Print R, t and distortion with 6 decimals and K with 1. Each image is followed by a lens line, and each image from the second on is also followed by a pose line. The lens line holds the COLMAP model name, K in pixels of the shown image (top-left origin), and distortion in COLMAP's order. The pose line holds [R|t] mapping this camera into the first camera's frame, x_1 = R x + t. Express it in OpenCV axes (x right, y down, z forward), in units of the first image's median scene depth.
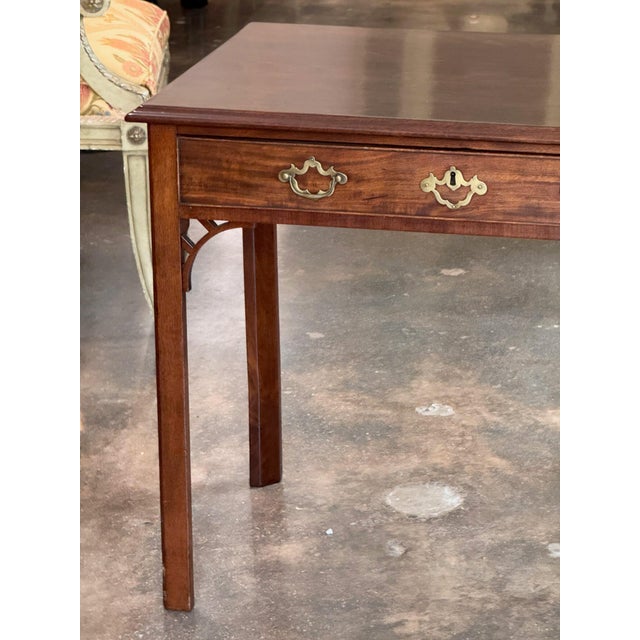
lens RADIAL K [[2321.9, 0, 320.0], [0, 2321.9, 320.0], [0, 0, 1]] dist [0.120770, 4.349035]
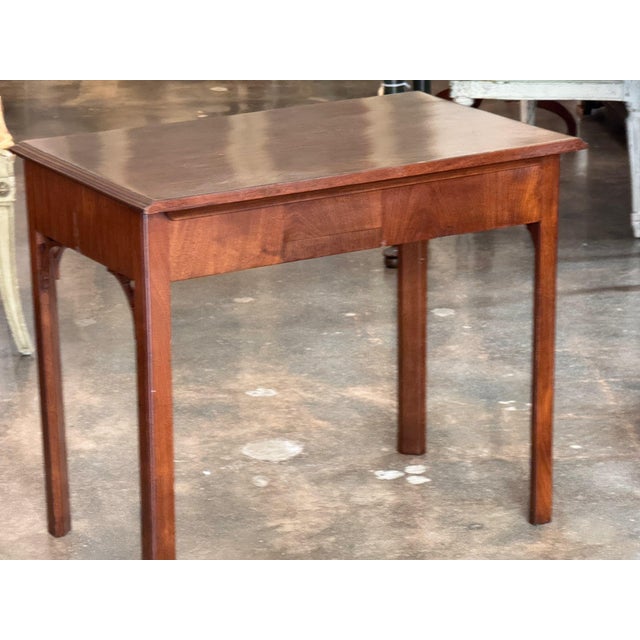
lens RADIAL K [[2321.9, 0, 320.0], [0, 2321.9, 320.0], [0, 0, 1]] dist [0.120770, 4.349035]
pose [[0.984478, -0.042776, 0.170217, -0.156746], [0.053306, 0.996905, -0.057780, 0.087390], [-0.167219, 0.065956, 0.983711, -0.301653]]
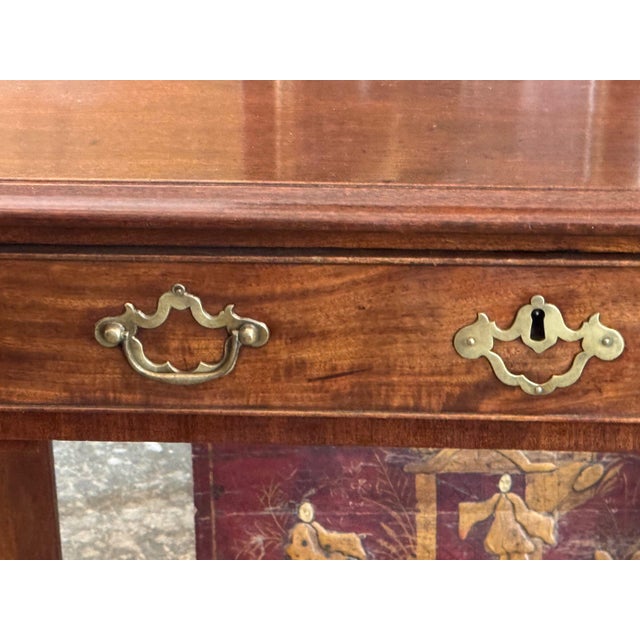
lens RADIAL K [[2321.9, 0, 320.0], [0, 2321.9, 320.0], [0, 0, 1]] dist [0.120770, 4.349035]
pose [[0.988271, -0.072522, 0.134393, -0.029840], [0.060676, 0.994070, 0.090242, -0.088035], [-0.140140, -0.081029, 0.986811, 0.535959]]
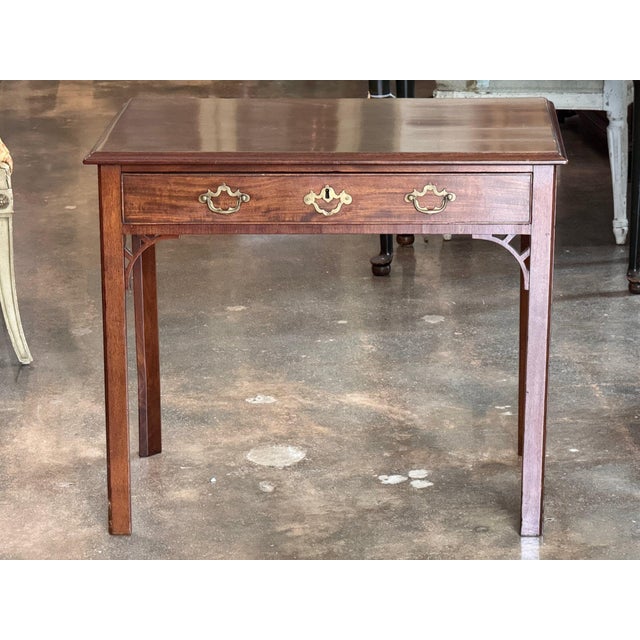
lens RADIAL K [[2321.9, 0, 320.0], [0, 2321.9, 320.0], [0, 0, 1]] dist [0.120770, 4.349035]
pose [[0.979653, -0.049792, 0.194422, -0.196301], [0.062306, 0.996324, -0.058785, 0.085408], [-0.190780, 0.069702, 0.979155, -0.320734]]
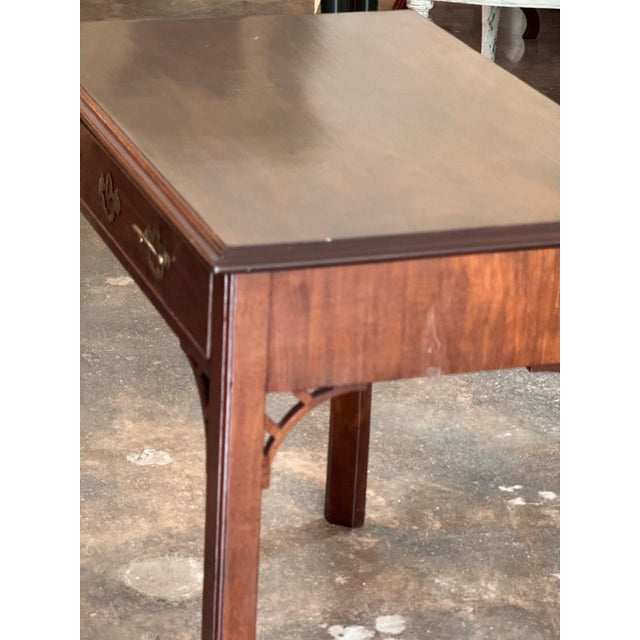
lens RADIAL K [[2281.4, 0, 375.2], [0, 2281.4, 319.4], [0, 0, 1]] dist [0.183593, 1.206452]
pose [[0.964745, -0.026076, 0.261891, -0.106712], [0.017575, 0.999241, 0.034752, -0.047818], [-0.262598, -0.028924, 0.964472, 0.188403]]
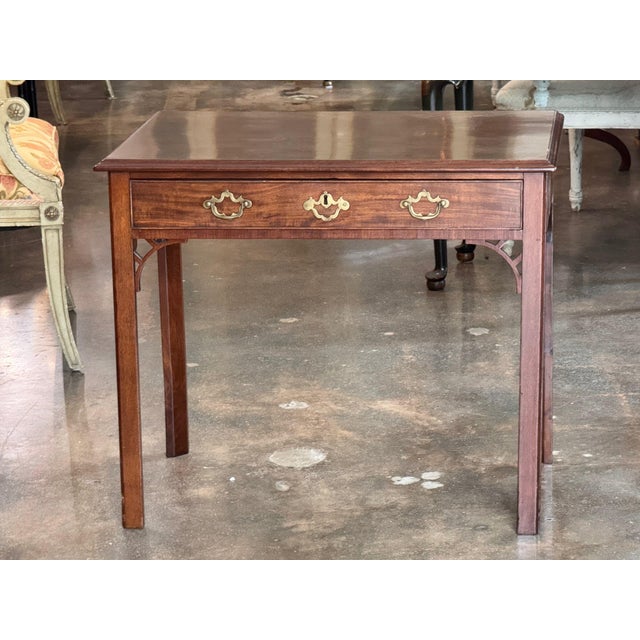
lens RADIAL K [[2321.9, 0, 320.0], [0, 2321.9, 320.0], [0, 0, 1]] dist [0.120770, 4.349035]
pose [[0.992363, -0.039801, 0.116757, -0.104675], [0.049327, 0.995584, -0.079872, 0.114275], [-0.113062, 0.085022, 0.989944, -0.379788]]
